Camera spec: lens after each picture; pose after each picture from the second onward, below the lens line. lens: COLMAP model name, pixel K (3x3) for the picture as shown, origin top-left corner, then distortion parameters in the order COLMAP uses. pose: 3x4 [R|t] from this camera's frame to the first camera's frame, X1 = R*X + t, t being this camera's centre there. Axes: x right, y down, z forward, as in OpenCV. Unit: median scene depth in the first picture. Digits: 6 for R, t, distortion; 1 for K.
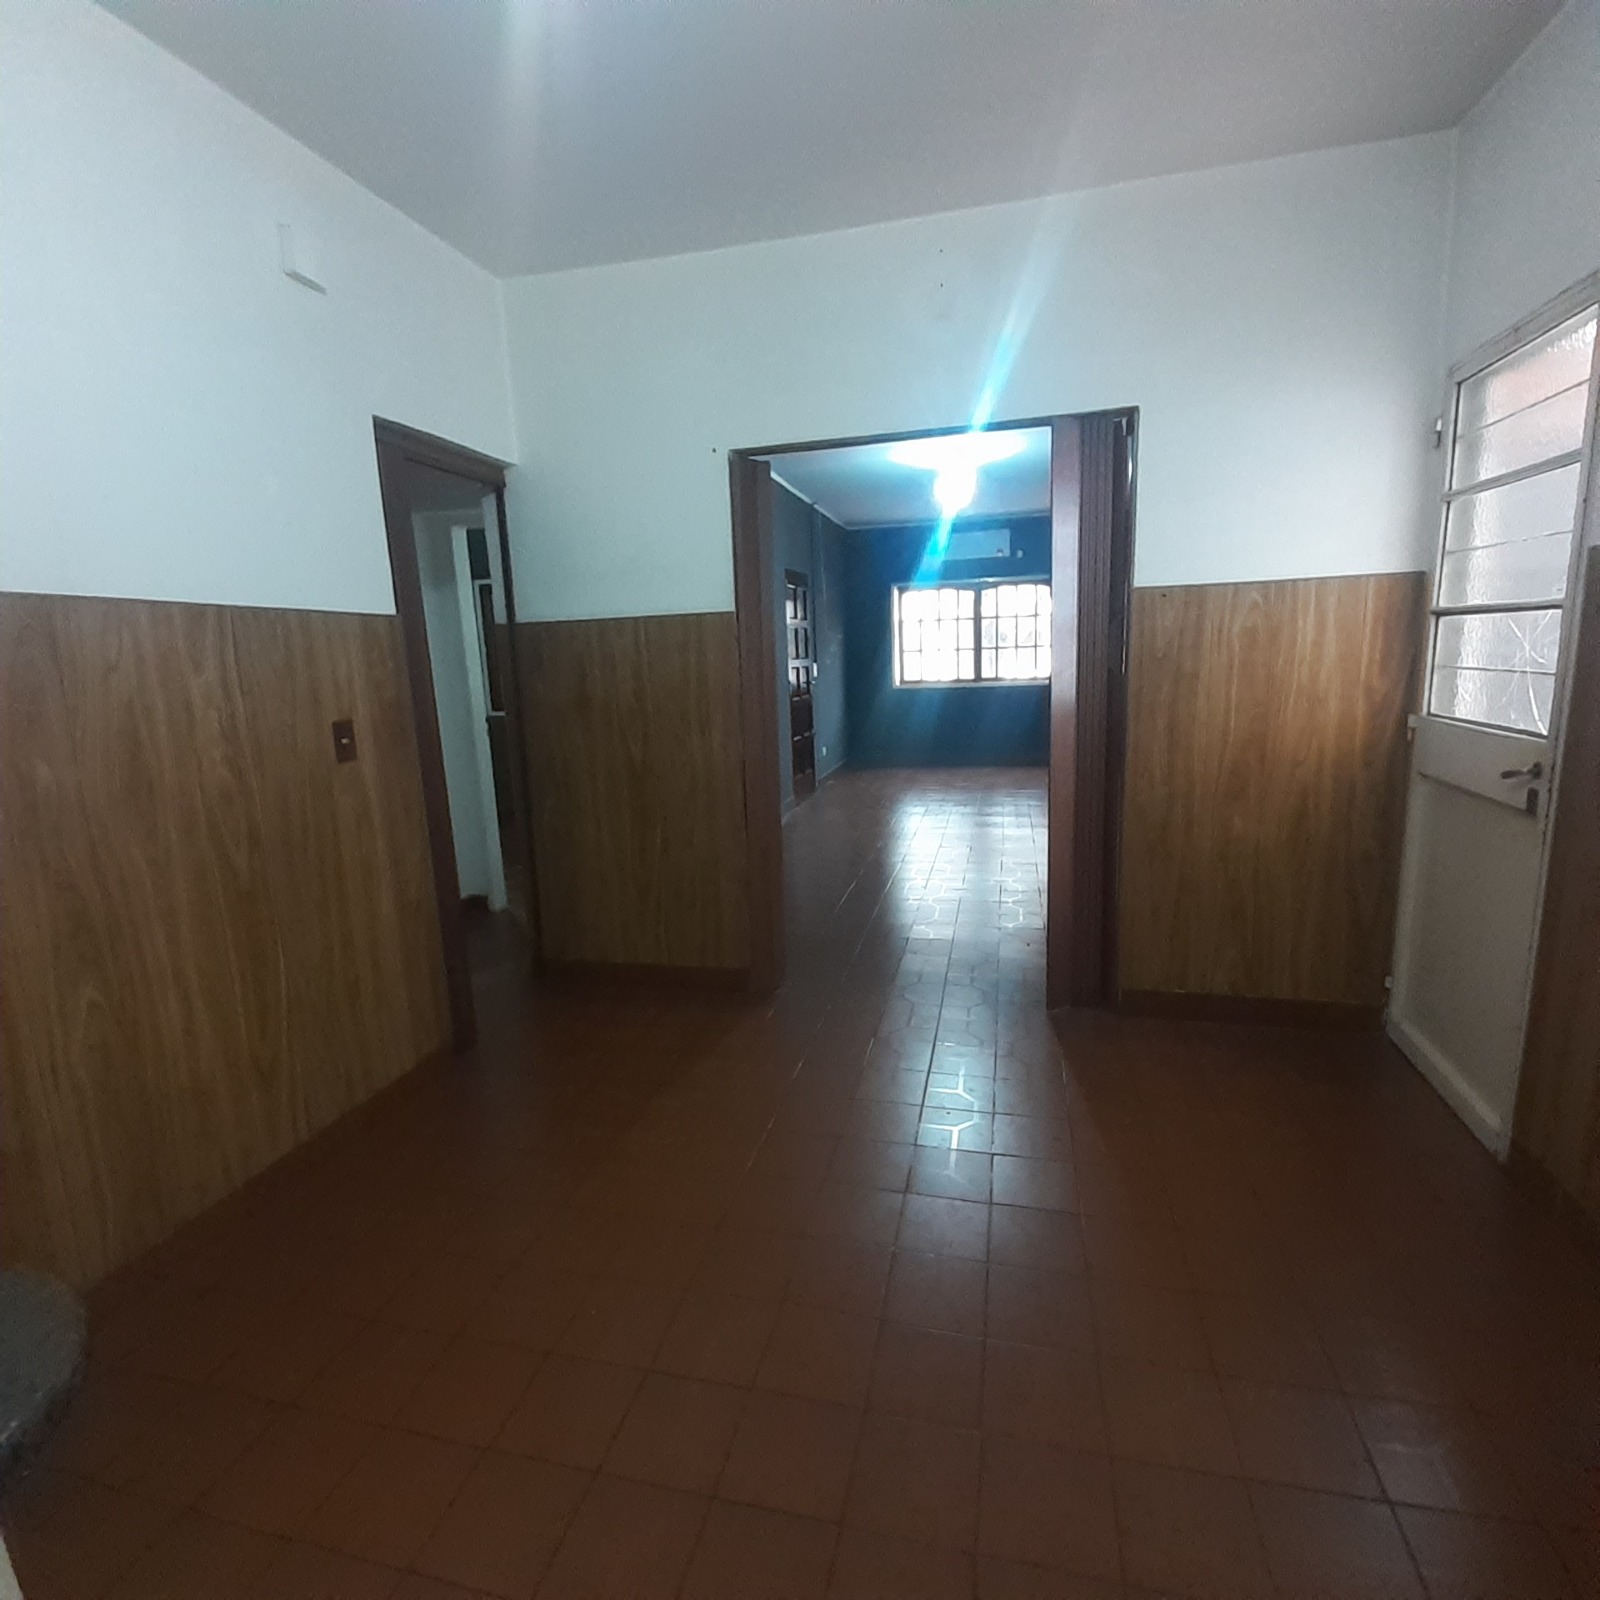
lens RADIAL K [[827.3, 0, 802.7], [0, 827.3, 800.1], [0, 0, 1]] dist [-0.014744, -0.005869]
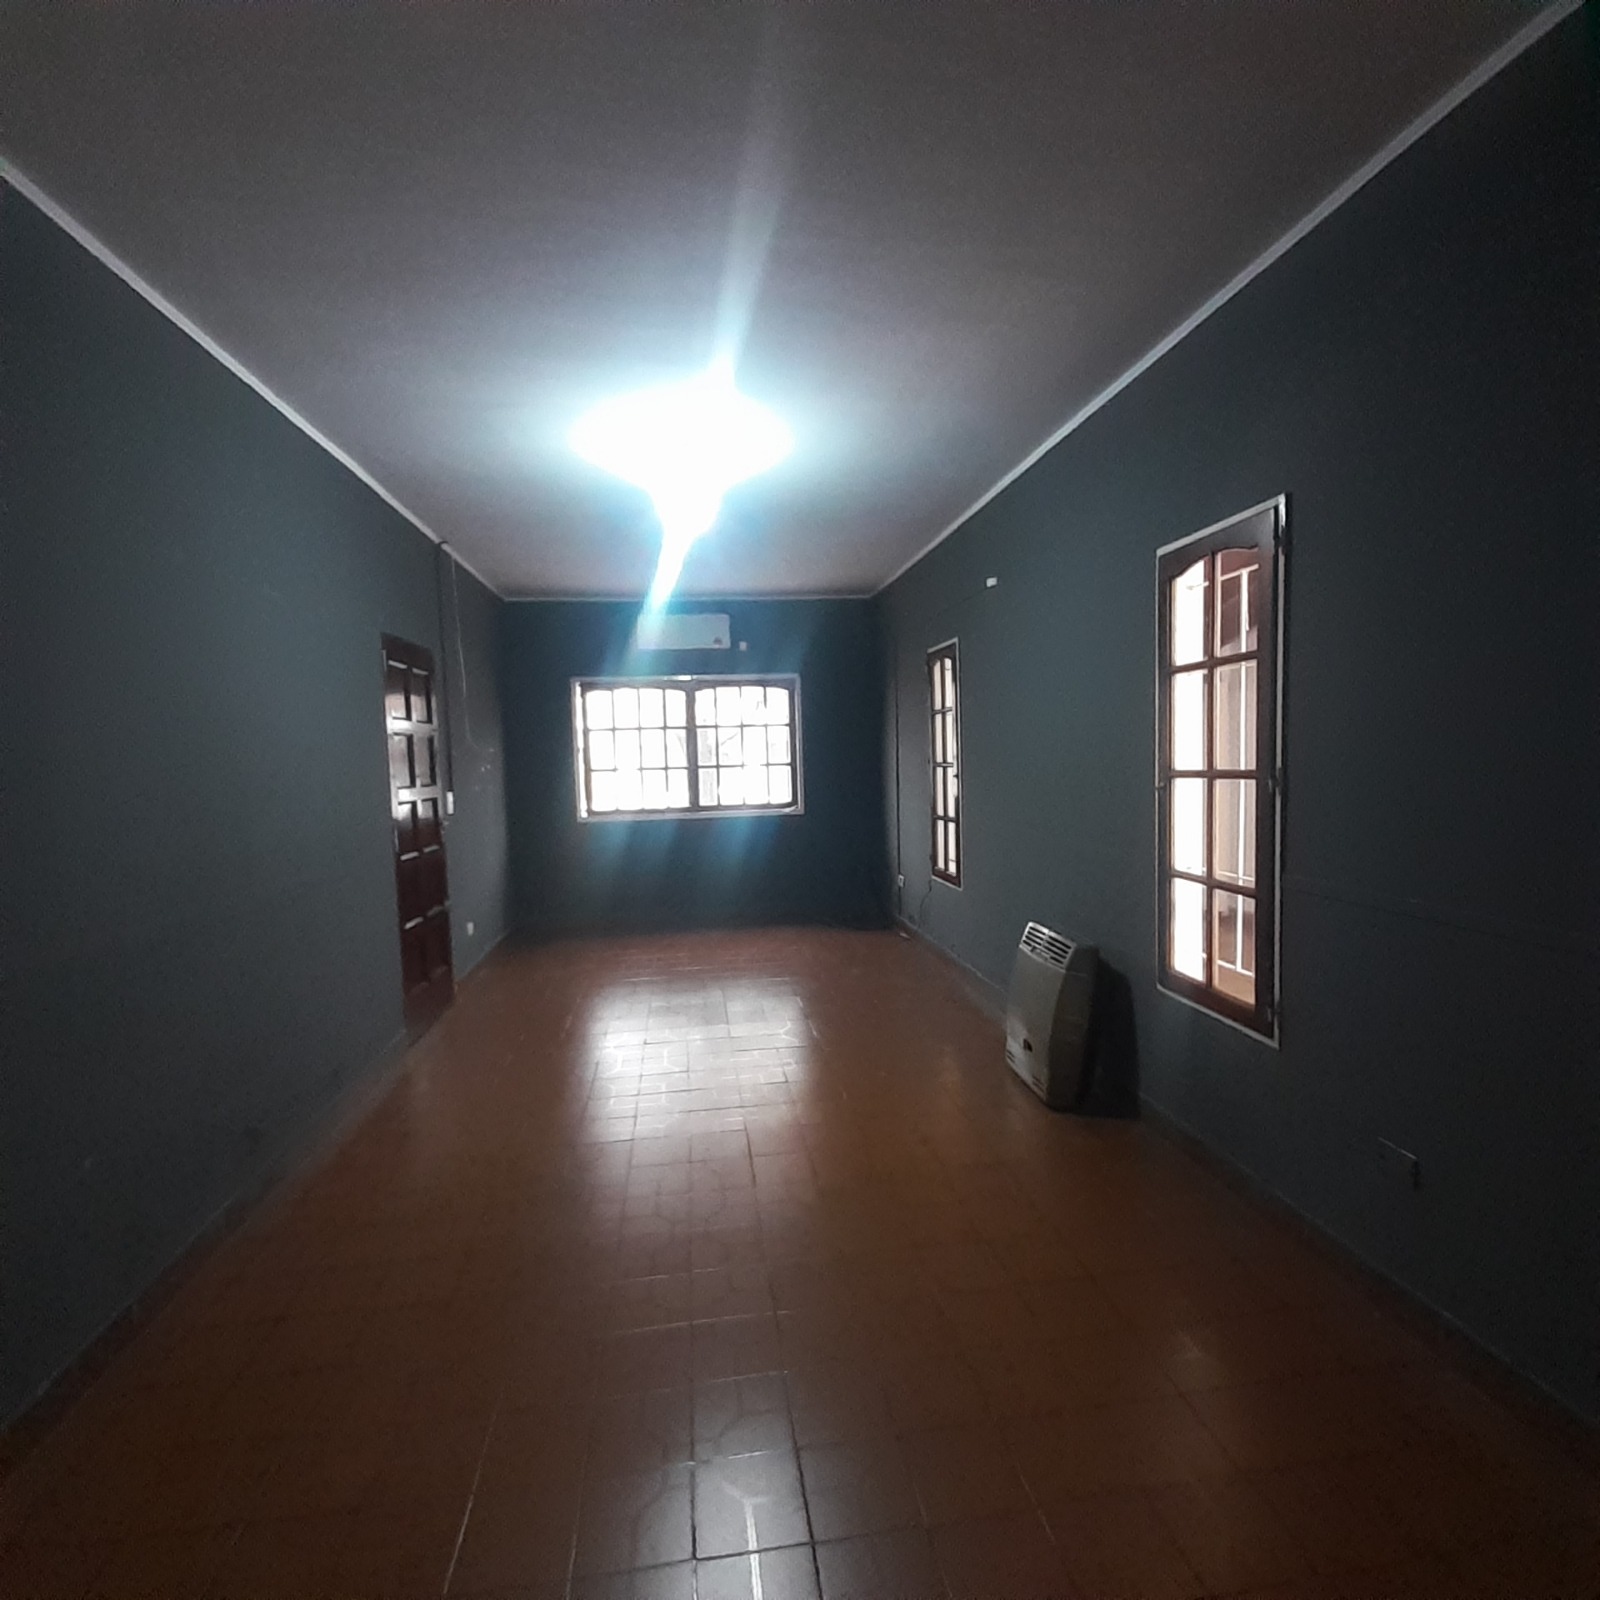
lens RADIAL K [[827.3, 0, 805.9], [0, 827.3, 800.7], [0, 0, 1]] dist [-0.014744, -0.005869]
pose [[0.927319, -0.015292, 0.373959, 0.027590], [0.066158, 0.990129, -0.123565, -0.056637], [-0.368378, 0.139324, 0.919177, 0.290388]]
